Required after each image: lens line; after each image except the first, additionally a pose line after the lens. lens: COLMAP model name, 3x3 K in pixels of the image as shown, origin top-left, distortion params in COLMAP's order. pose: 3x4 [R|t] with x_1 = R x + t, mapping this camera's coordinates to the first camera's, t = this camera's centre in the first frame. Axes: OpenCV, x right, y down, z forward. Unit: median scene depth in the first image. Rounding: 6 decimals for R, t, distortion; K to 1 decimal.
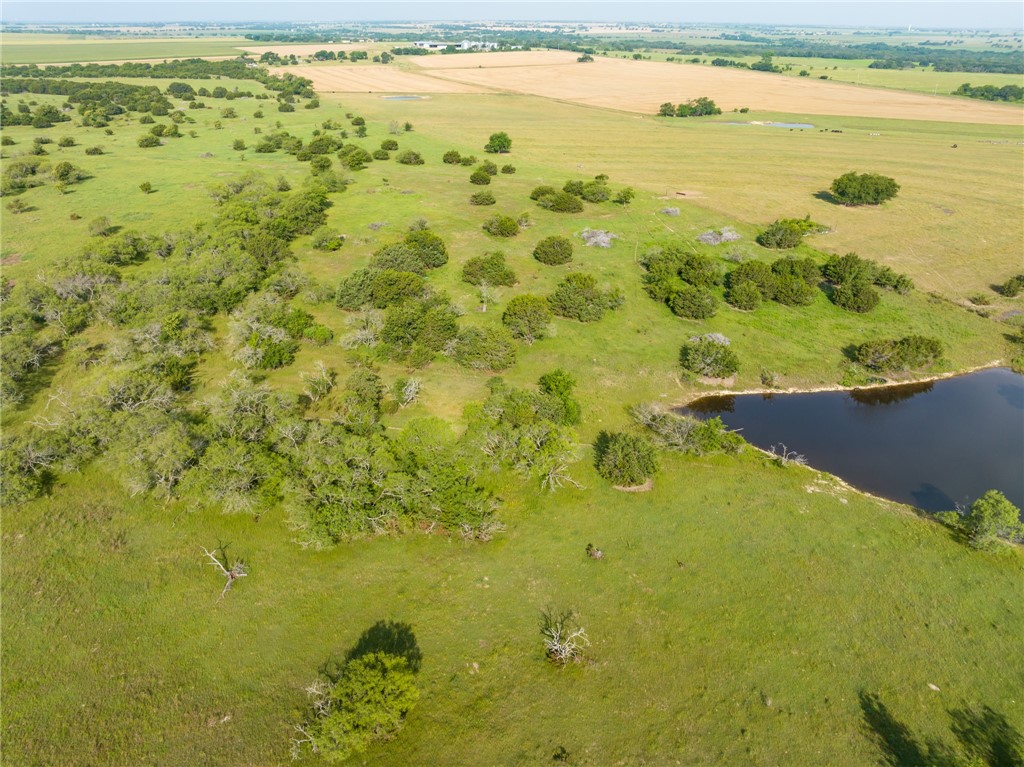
lens RADIAL K [[719.4, 0, 513.2], [0, 719.4, 381.5], [0, 0, 1]] dist [-0.044048, 0.009004]
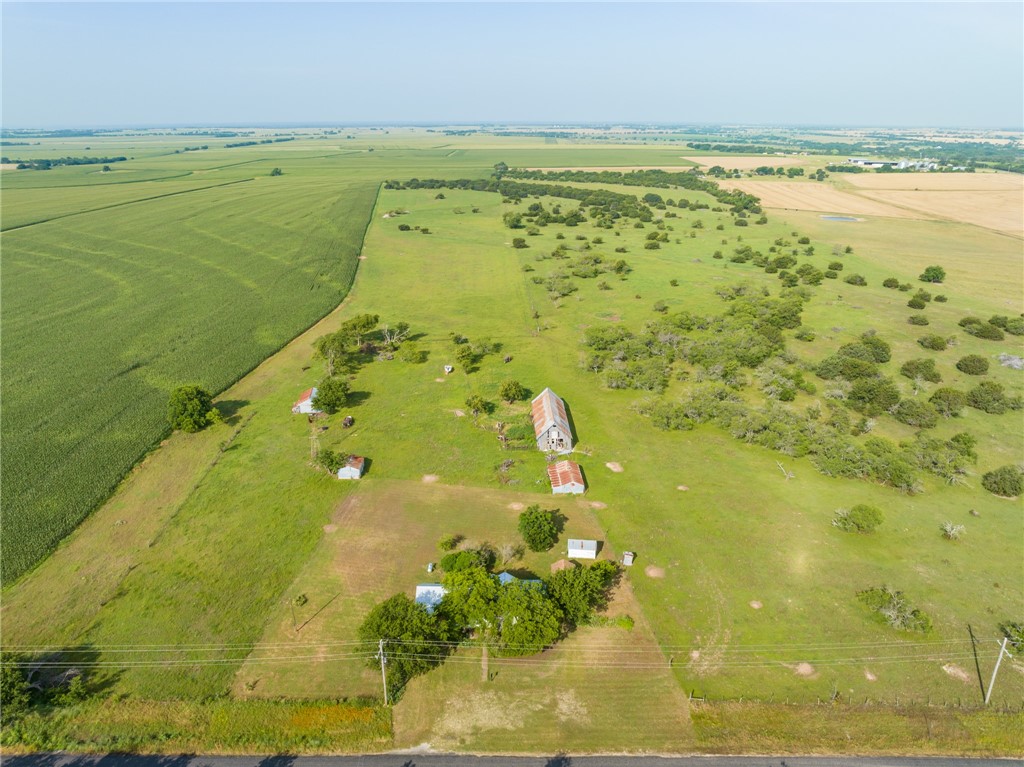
lens RADIAL K [[719.4, 0, 513.2], [0, 719.4, 381.5], [0, 0, 1]] dist [-0.044048, 0.009004]
pose [[0.860518, 0.171473, -0.479693, -0.050126], [-0.228381, 0.971571, -0.062389, 0.144167], [0.455358, 0.163240, 0.875215, -0.626009]]
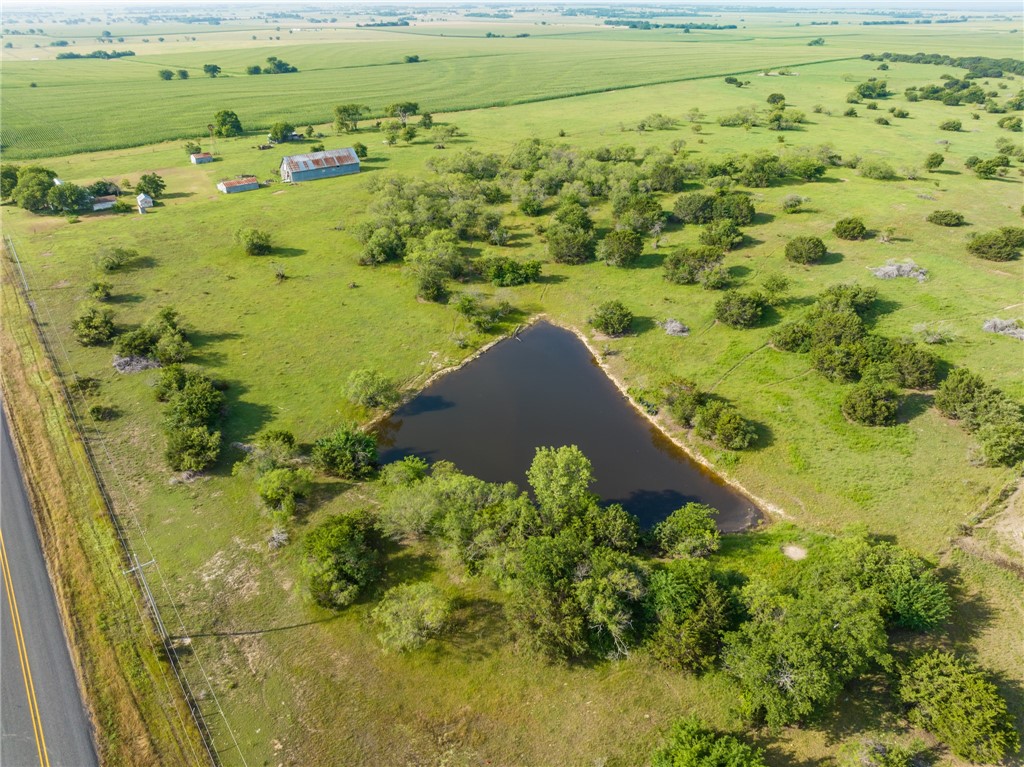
lens RADIAL K [[719.4, 0, 513.2], [0, 719.4, 381.5], [0, 0, 1]] dist [-0.044048, 0.009004]
pose [[0.143580, 0.462055, -0.875151, 0.961122], [-0.448642, 0.818613, 0.358599, -0.211400], [0.882103, 0.341142, 0.324834, 0.407493]]
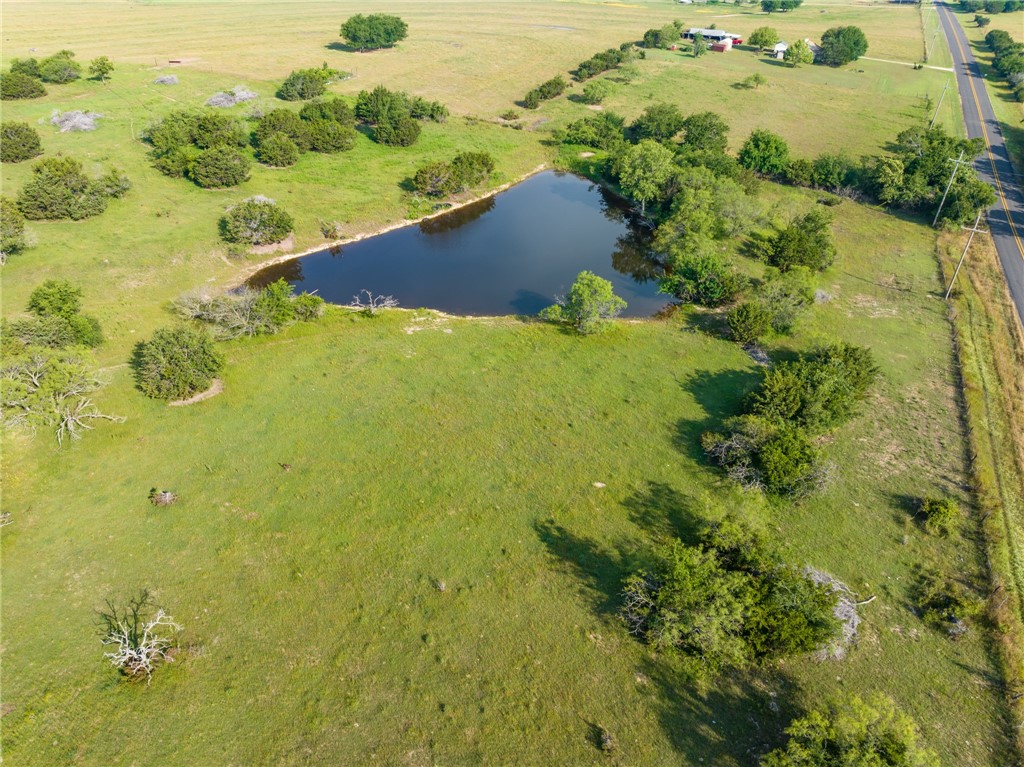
lens RADIAL K [[719.4, 0, 513.2], [0, 719.4, 381.5], [0, 0, 1]] dist [-0.044048, 0.009004]
pose [[0.809983, -0.323340, 0.489264, 0.043075], [0.259188, 0.945746, 0.195925, 0.041725], [-0.526070, -0.031884, 0.849844, 0.115723]]
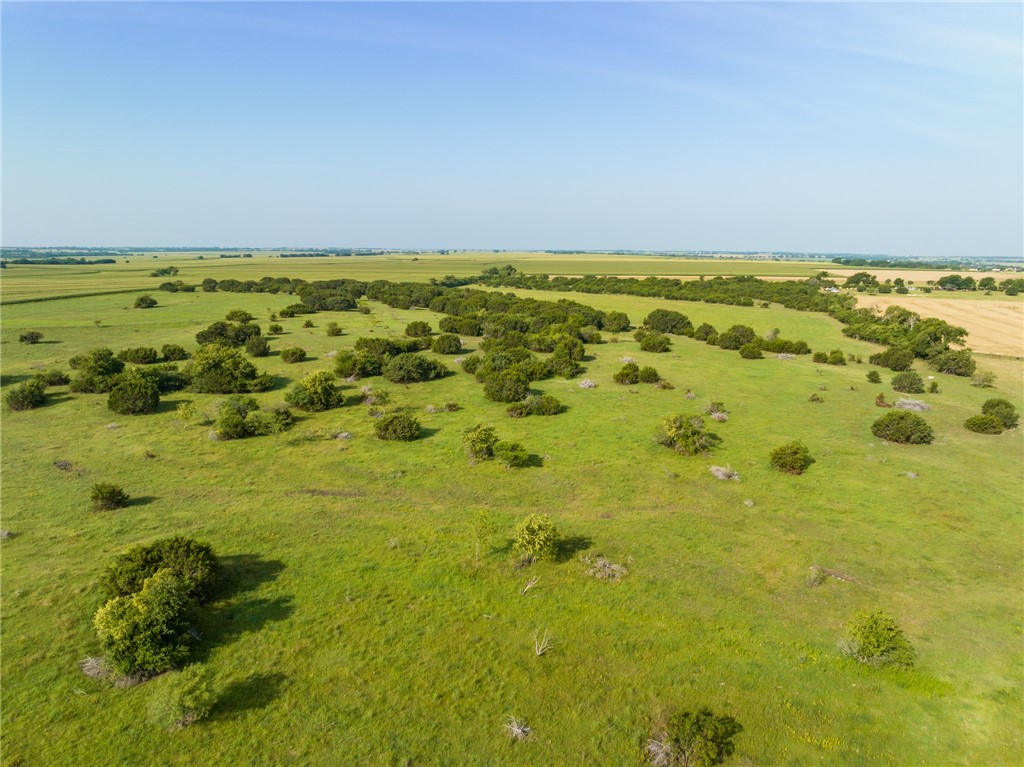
lens RADIAL K [[719.4, 0, 513.2], [0, 719.4, 381.5], [0, 0, 1]] dist [-0.044048, 0.009004]
pose [[0.732928, 0.125523, -0.668625, -0.702291], [-0.314540, 0.933998, -0.169447, -0.870124], [0.603225, 0.334502, 0.724036, 1.989823]]
